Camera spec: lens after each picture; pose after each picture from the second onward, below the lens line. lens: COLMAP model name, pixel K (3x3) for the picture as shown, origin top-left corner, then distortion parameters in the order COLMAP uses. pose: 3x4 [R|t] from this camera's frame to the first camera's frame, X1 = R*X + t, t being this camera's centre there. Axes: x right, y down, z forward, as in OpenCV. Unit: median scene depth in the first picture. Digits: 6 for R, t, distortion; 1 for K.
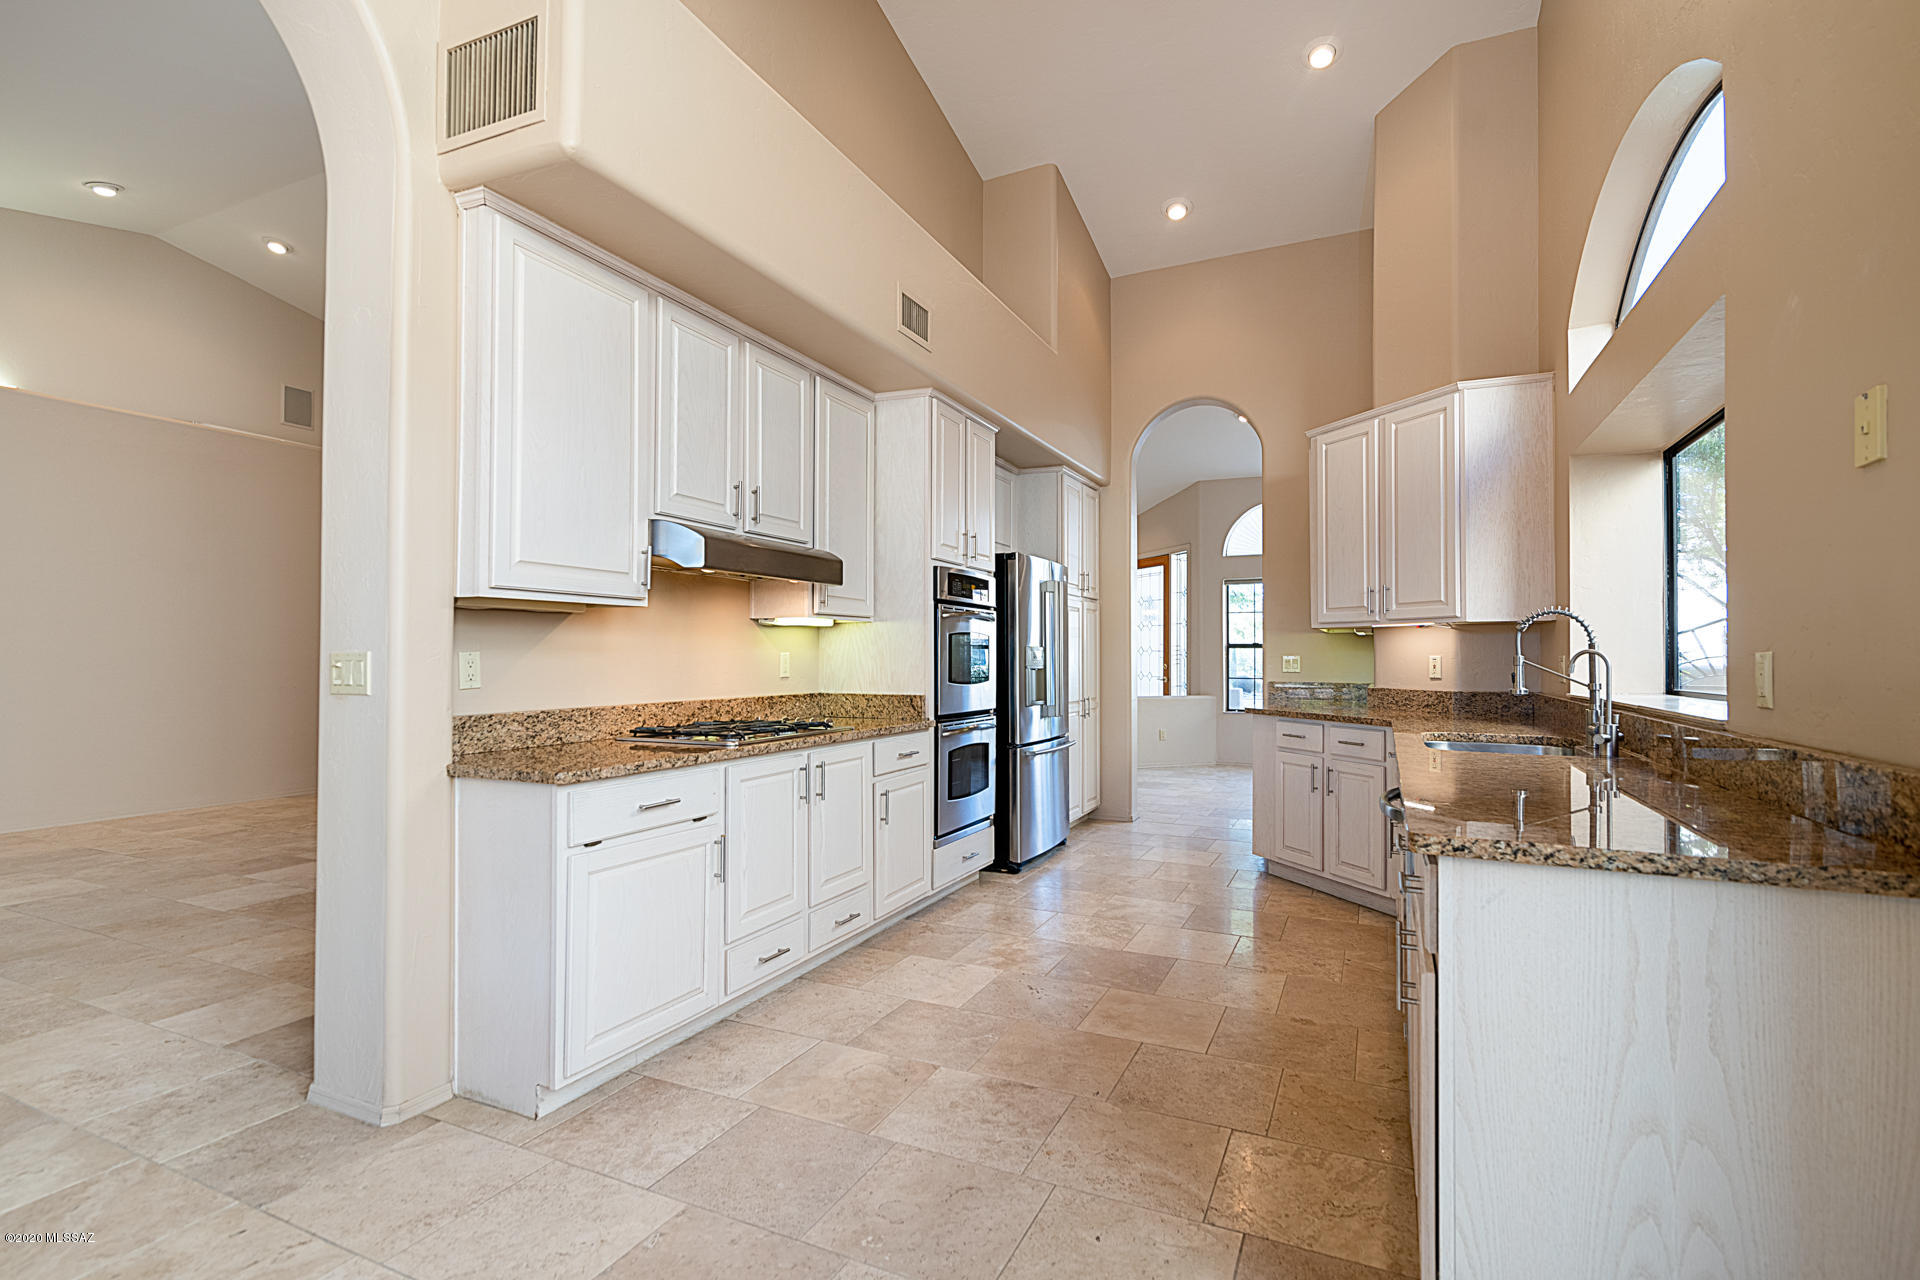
lens RADIAL K [[914.8, 0, 966.4], [0, 914.8, 645.6], [0, 0, 1]] dist [0.003779, 0.001543]
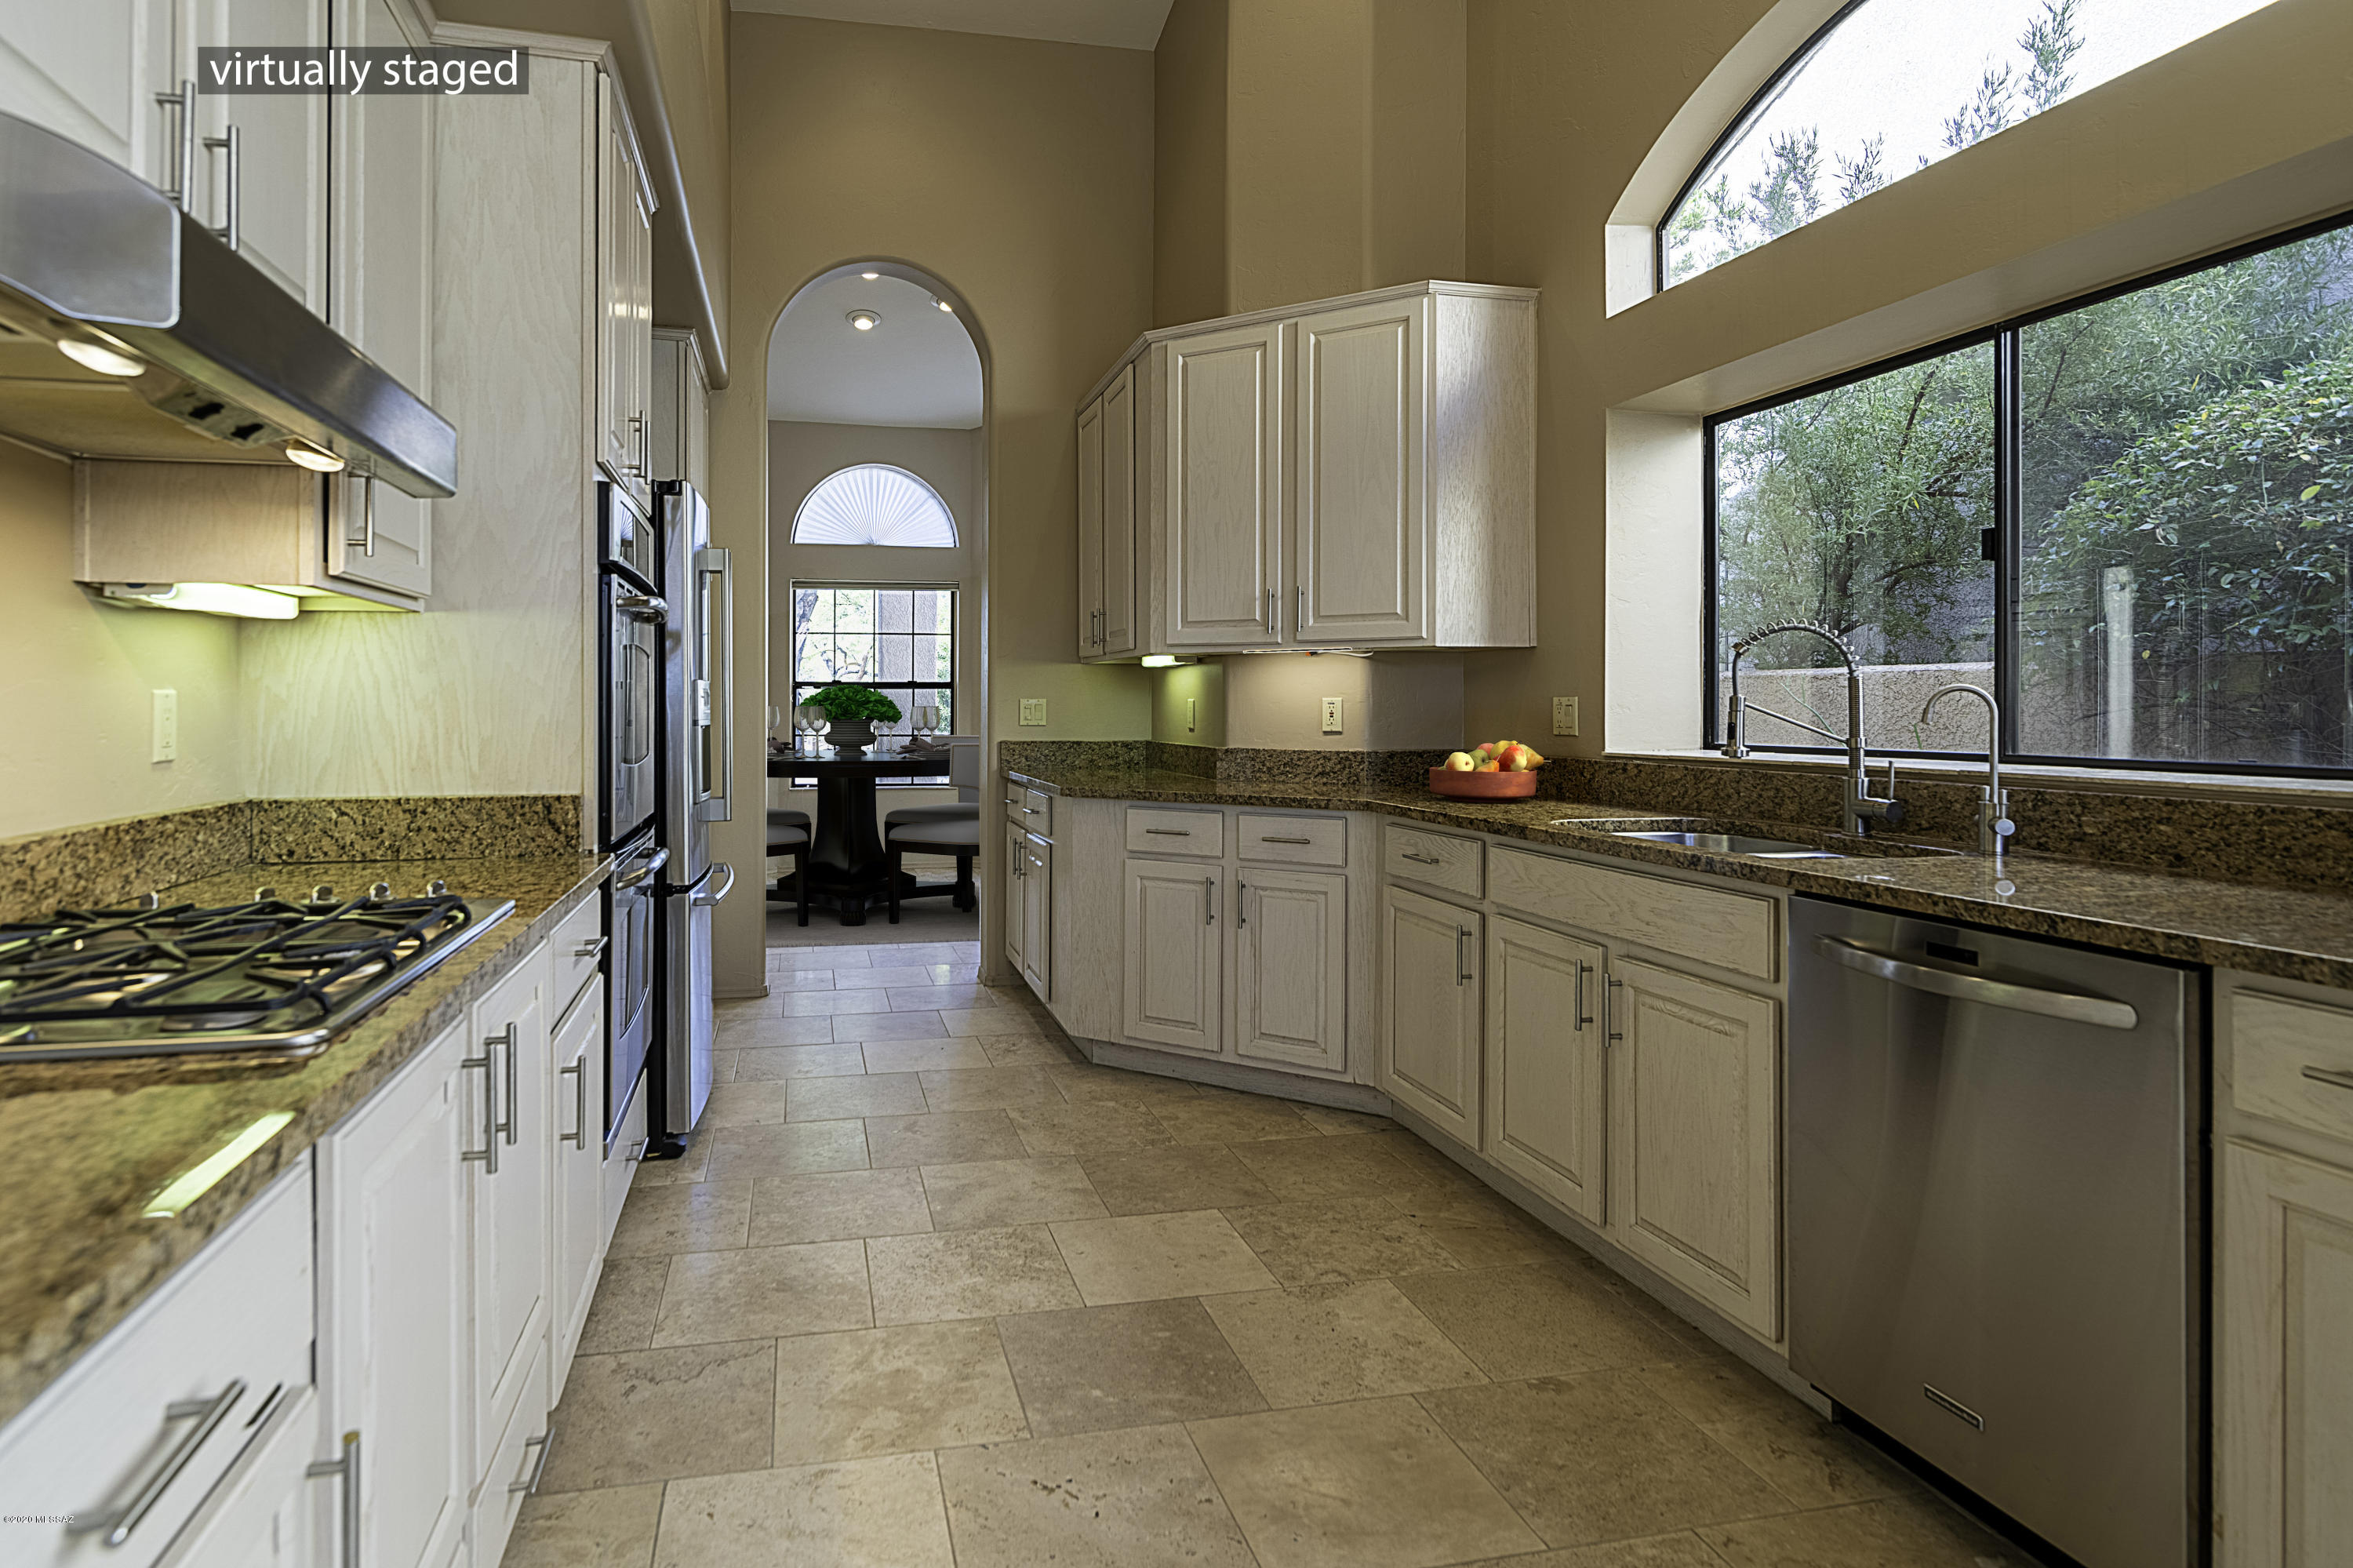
lens RADIAL K [[1277.3, 0, 1083.0], [0, 1277.3, 698.2], [0, 0, 1]] dist [0.002656, 0.000060]
pose [[0.802543, -0.001036, 0.596594, -0.209319], [-0.004307, 0.999962, 0.007530, 0.005725], [-0.596579, -0.008613, 0.802508, 0.411827]]
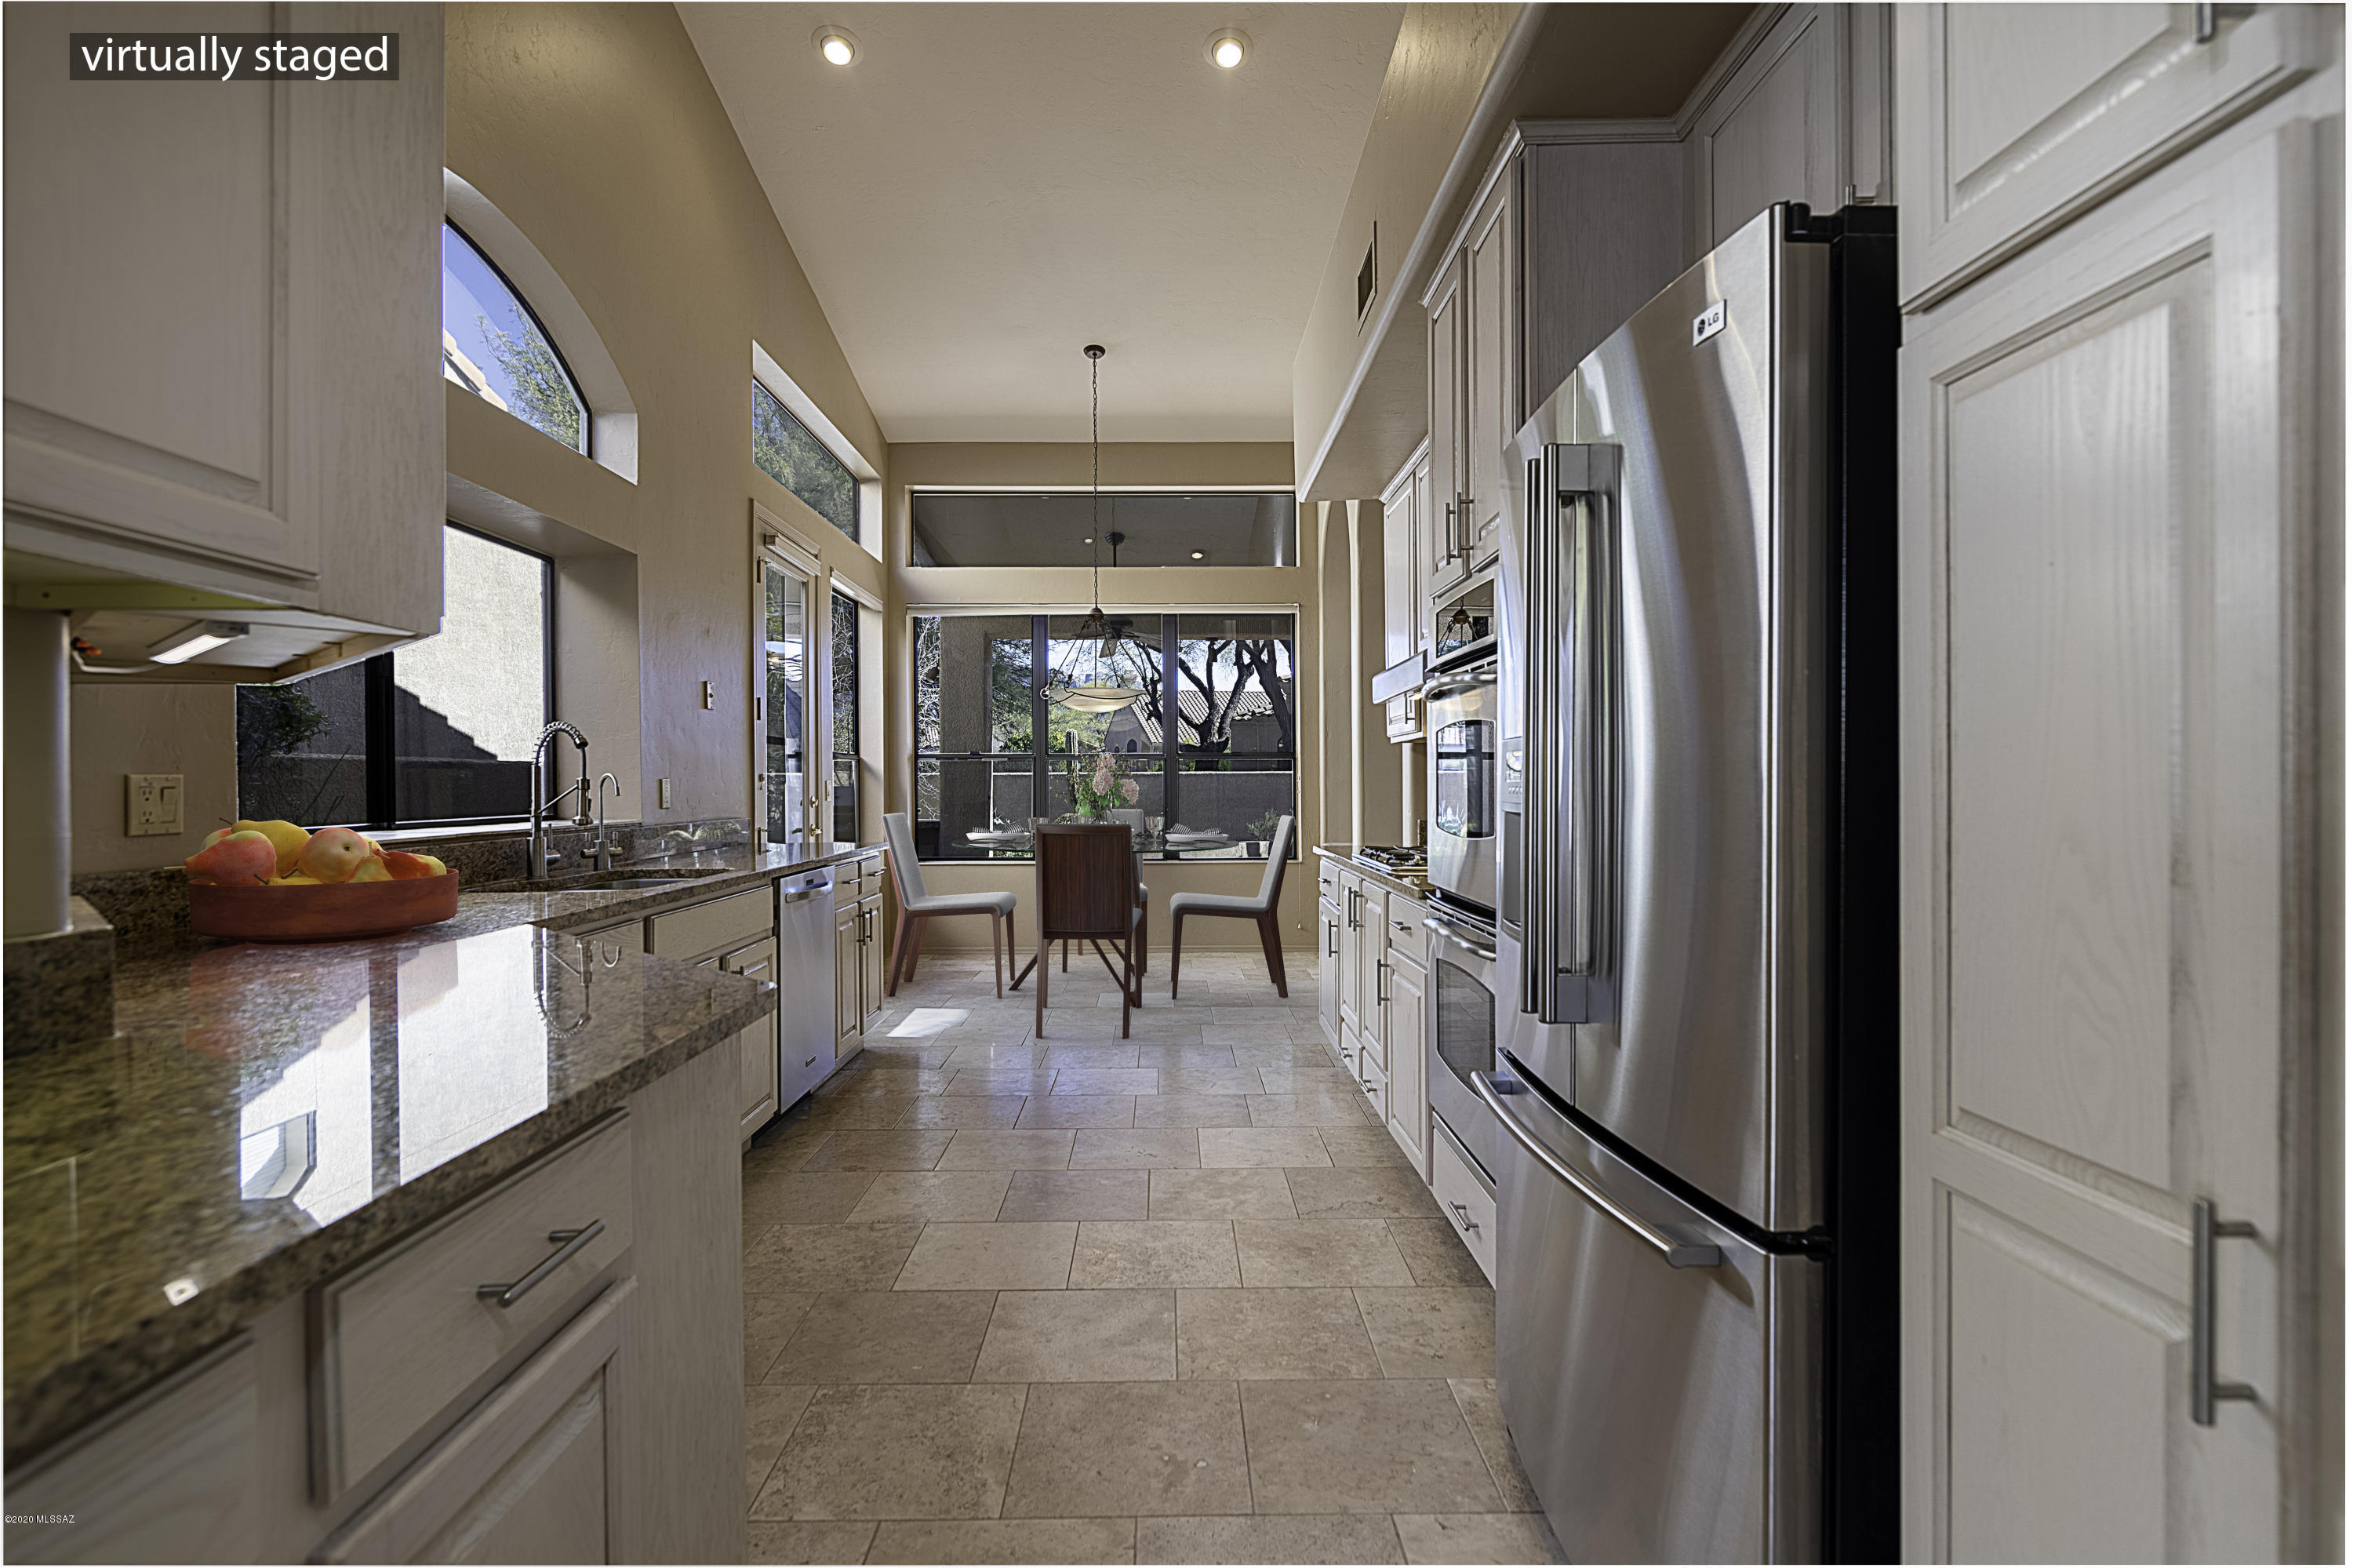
lens RADIAL K [[1166.8, 0, 1166.7], [0, 1166.8, 793.9], [0, 0, 1]] dist [0.001229, 0.000020]
pose [[-0.911385, 0.003205, -0.411543, 0.409359], [0.005891, 0.999969, -0.005260, 0.025764], [0.411513, -0.007218, -0.911375, 1.604252]]
